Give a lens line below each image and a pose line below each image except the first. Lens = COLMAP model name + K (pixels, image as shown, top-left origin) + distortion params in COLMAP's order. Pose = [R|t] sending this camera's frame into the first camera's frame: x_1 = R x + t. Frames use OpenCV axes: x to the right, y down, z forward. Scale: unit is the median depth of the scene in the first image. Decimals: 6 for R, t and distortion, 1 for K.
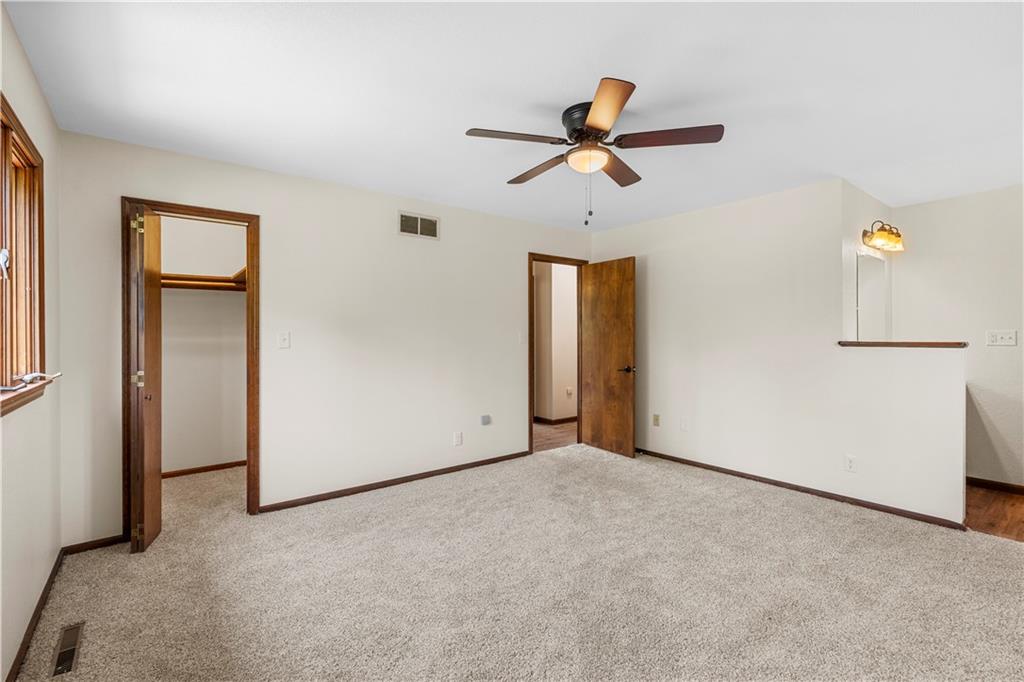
lens RADIAL K [[466.2, 0, 512.0], [0, 466.2, 341.0], [0, 0, 1]] dist [0.000516, 0.000153]
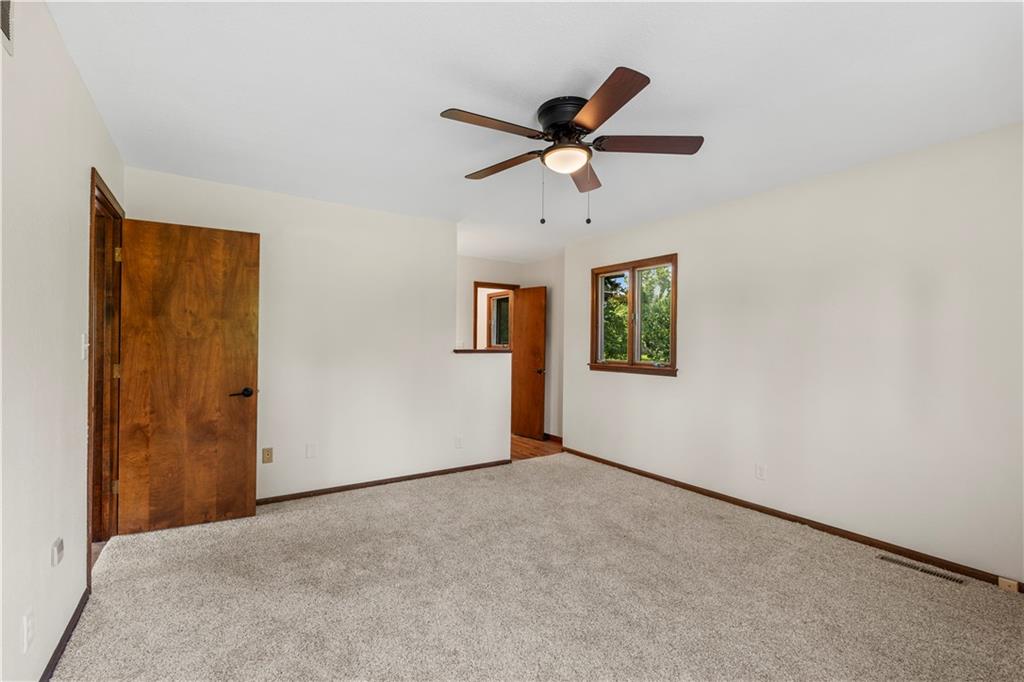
lens RADIAL K [[456.3, 0, 512.0], [0, 456.3, 341.0], [0, 0, 1]] dist [-0.000700, 0.000090]
pose [[0.078980, 0.009093, 0.996835, -0.403970], [0.010050, 0.999900, -0.009917, -0.005030], [-0.996826, 0.010802, 0.078881, 0.545512]]
